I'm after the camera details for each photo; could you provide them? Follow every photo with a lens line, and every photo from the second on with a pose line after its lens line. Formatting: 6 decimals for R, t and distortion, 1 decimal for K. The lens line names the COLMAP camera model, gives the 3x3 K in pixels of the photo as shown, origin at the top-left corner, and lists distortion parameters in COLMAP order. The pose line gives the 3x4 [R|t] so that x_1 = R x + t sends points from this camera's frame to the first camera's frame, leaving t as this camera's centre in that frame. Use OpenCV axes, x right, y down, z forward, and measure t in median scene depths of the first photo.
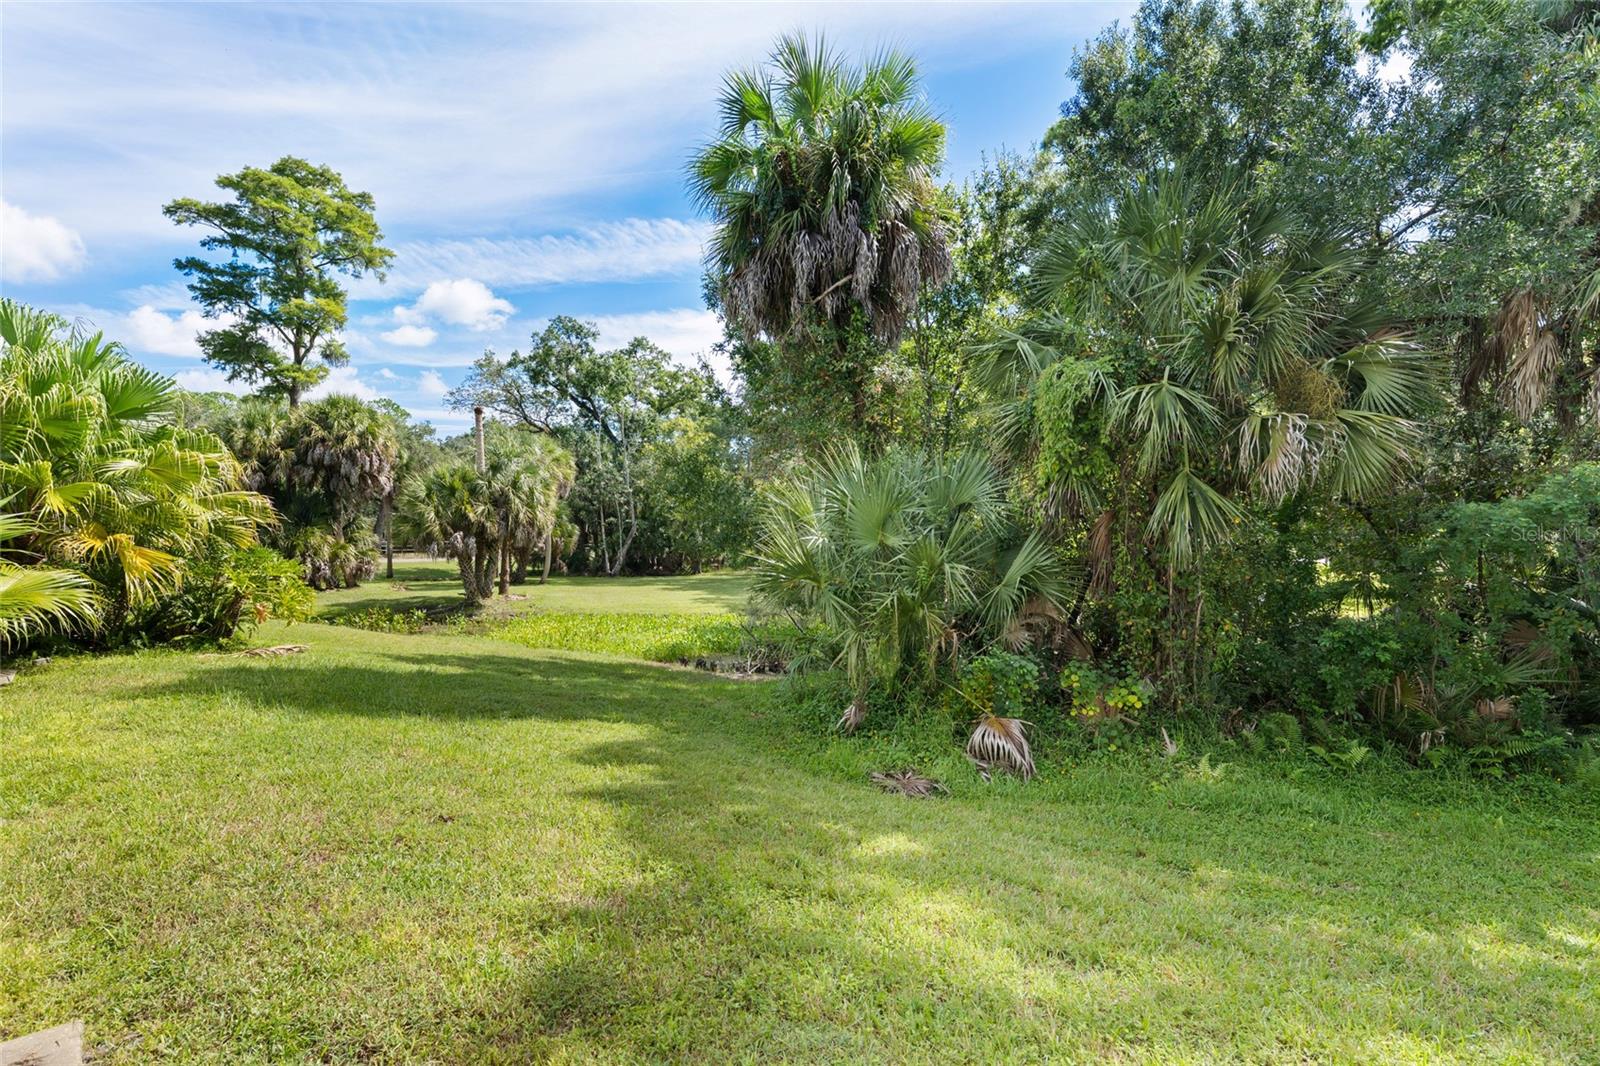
lens RADIAL K [[782.2, 0, 799.8], [0, 782.2, 537.6], [0, 0, 1]] dist [-0.005129, -0.000689]
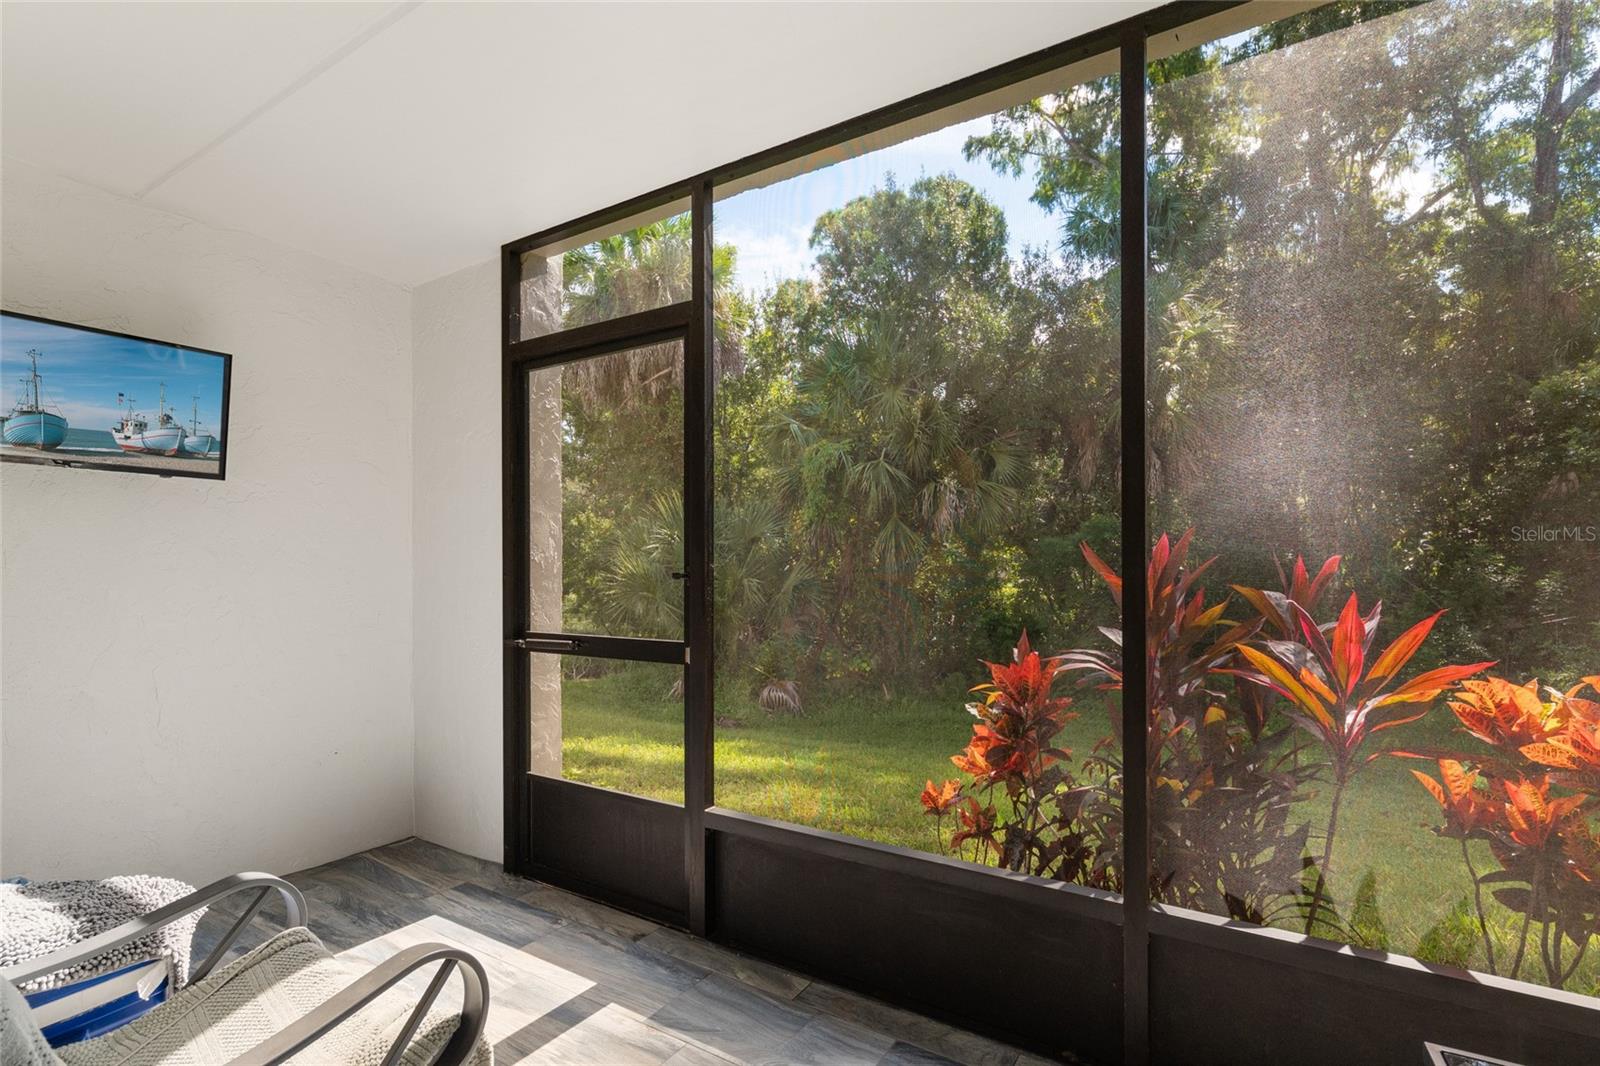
lens RADIAL K [[748.3, 0, 800.0], [0, 748.3, 540.2], [0, 0, 1]] dist [-0.001229, -0.001397]
pose [[0.962648, -0.002183, 0.270747, -0.085996], [0.010033, 0.999568, -0.027613, 0.000471], [-0.270570, 0.029298, 0.962254, -0.359819]]
